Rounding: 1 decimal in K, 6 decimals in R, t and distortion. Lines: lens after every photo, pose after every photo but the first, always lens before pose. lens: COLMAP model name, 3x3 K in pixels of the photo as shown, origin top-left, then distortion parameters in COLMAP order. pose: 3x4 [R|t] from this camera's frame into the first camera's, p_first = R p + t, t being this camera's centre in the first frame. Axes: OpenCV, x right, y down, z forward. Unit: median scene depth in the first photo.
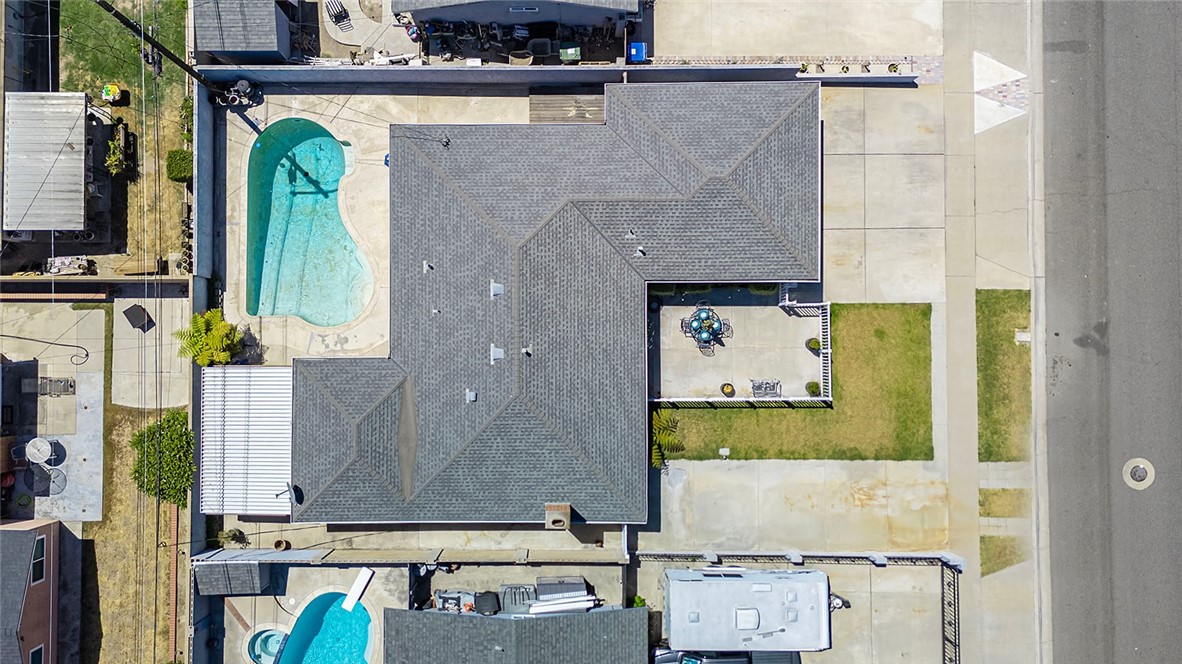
lens RADIAL K [[901.2, 0, 586.3], [0, 901.2, 342.6], [0, 0, 1]] dist [0.106527, -0.128048]
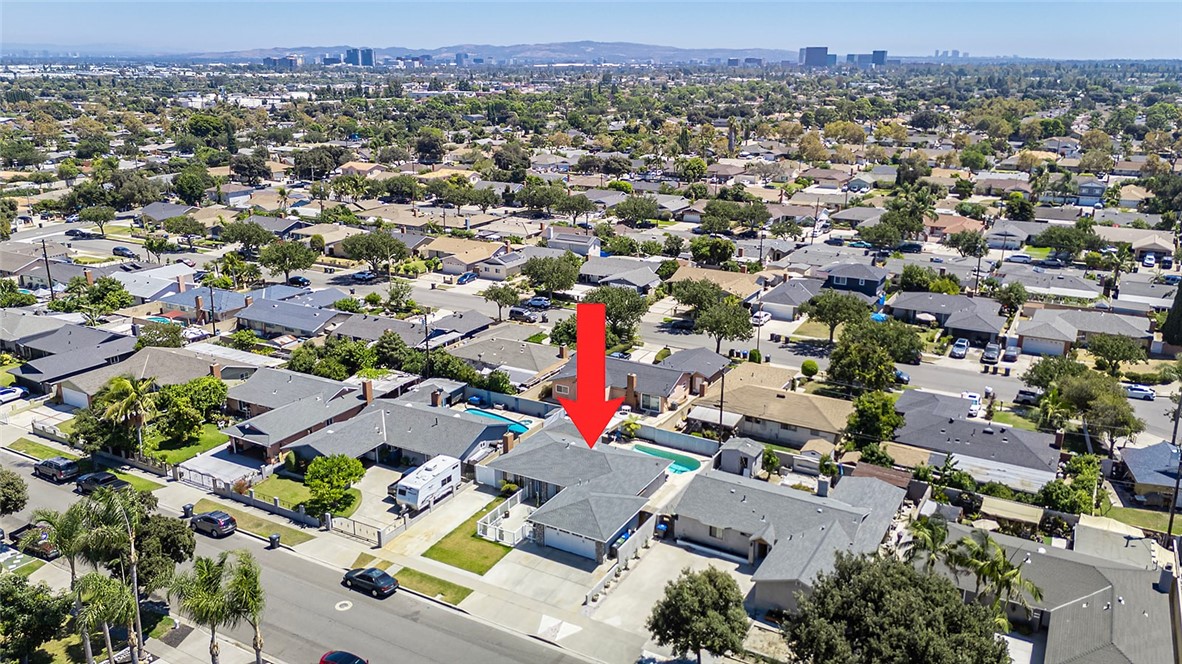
lens RADIAL K [[866.9, 0, 591.0], [0, 866.9, 332.0], [0, 0, 1]] dist [0.096821, -0.111469]
pose [[-0.491159, 0.267929, -0.828841, 1.677921], [-0.870506, -0.116758, 0.478107, -1.082359], [0.031325, 0.956338, 0.290580, -0.041144]]
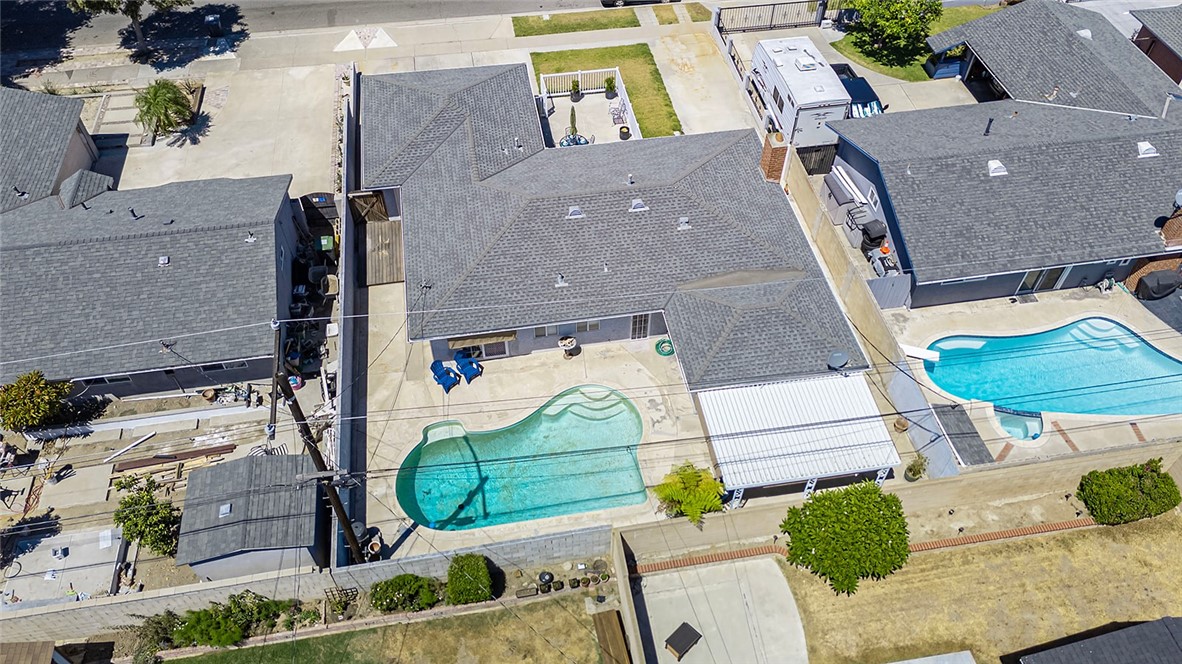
lens RADIAL K [[866.9, 0, 591.0], [0, 866.9, 332.0], [0, 0, 1]] dist [0.096821, -0.111469]
pose [[-0.165392, -0.736741, 0.655636, -0.751576], [0.985687, -0.101477, 0.134620, -0.166470], [-0.032648, 0.668517, 0.742980, 0.332637]]
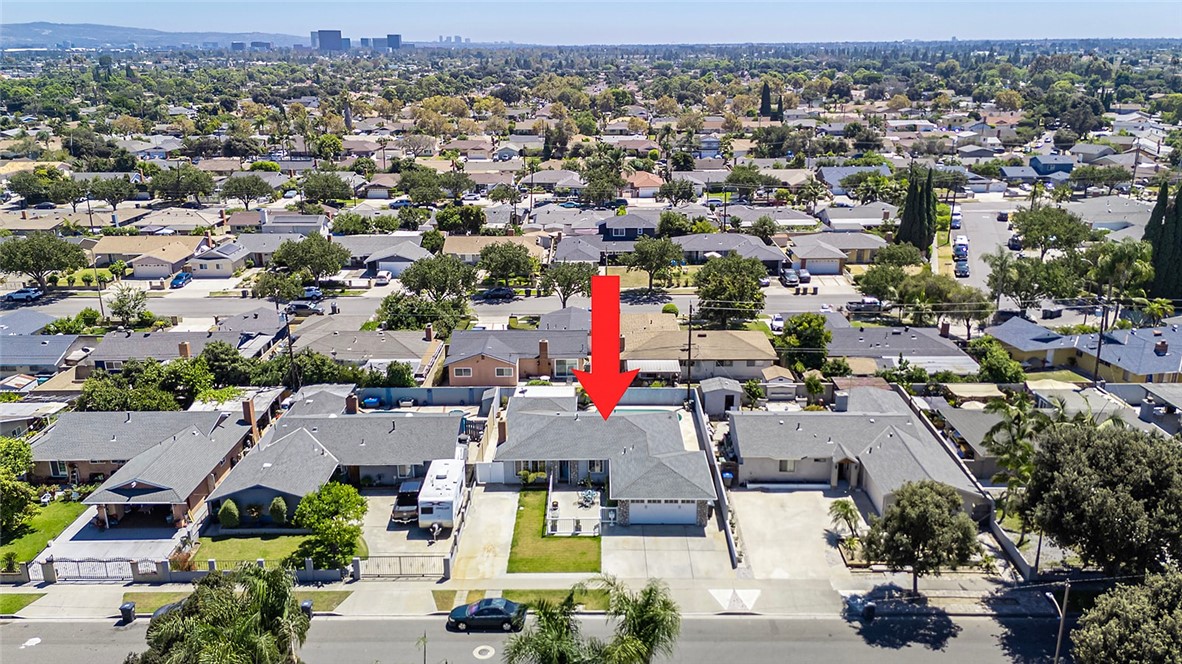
lens RADIAL K [[901.2, 0, 586.3], [0, 901.2, 342.6], [0, 0, 1]] dist [0.106527, -0.128048]
pose [[-0.016602, 0.323728, -0.946004, 1.787800], [-0.999122, 0.031031, 0.028153, -0.074731], [0.038470, 0.945641, 0.322929, 0.078331]]
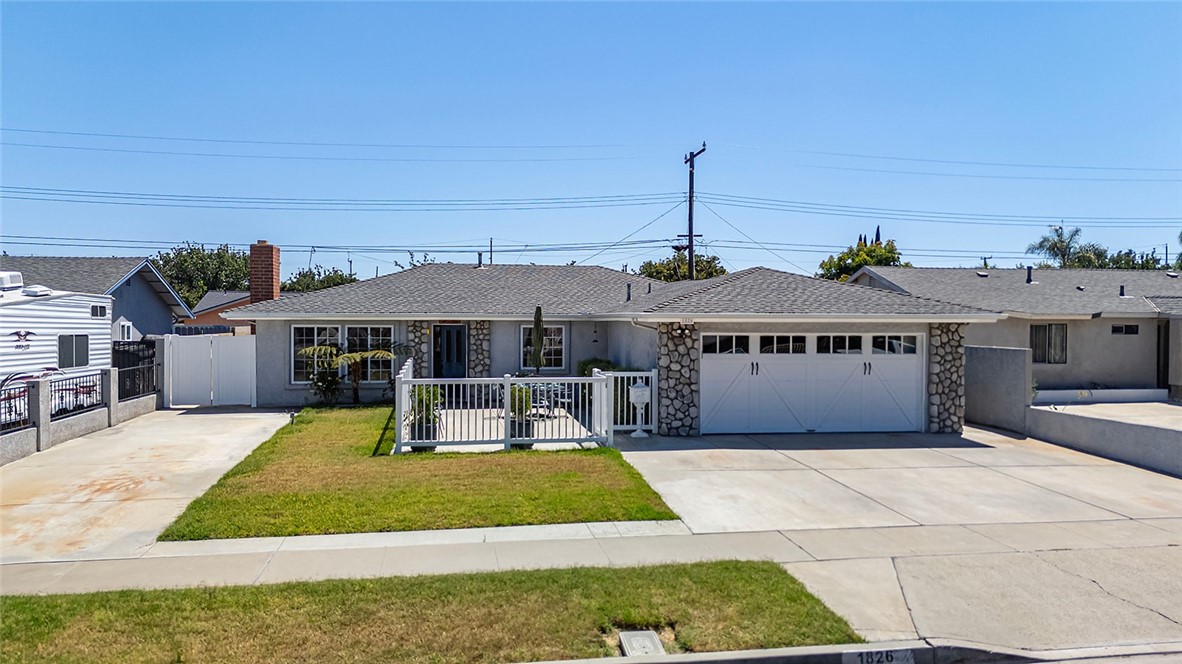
lens RADIAL K [[866.9, 0, 591.0], [0, 866.9, 332.0], [0, 0, 1]] dist [0.096821, -0.111469]
pose [[0.160952, 0.044650, -0.985952, 0.671475], [-0.986784, 0.026267, -0.159899, 0.035997], [0.018758, 0.998657, 0.048288, 0.918520]]
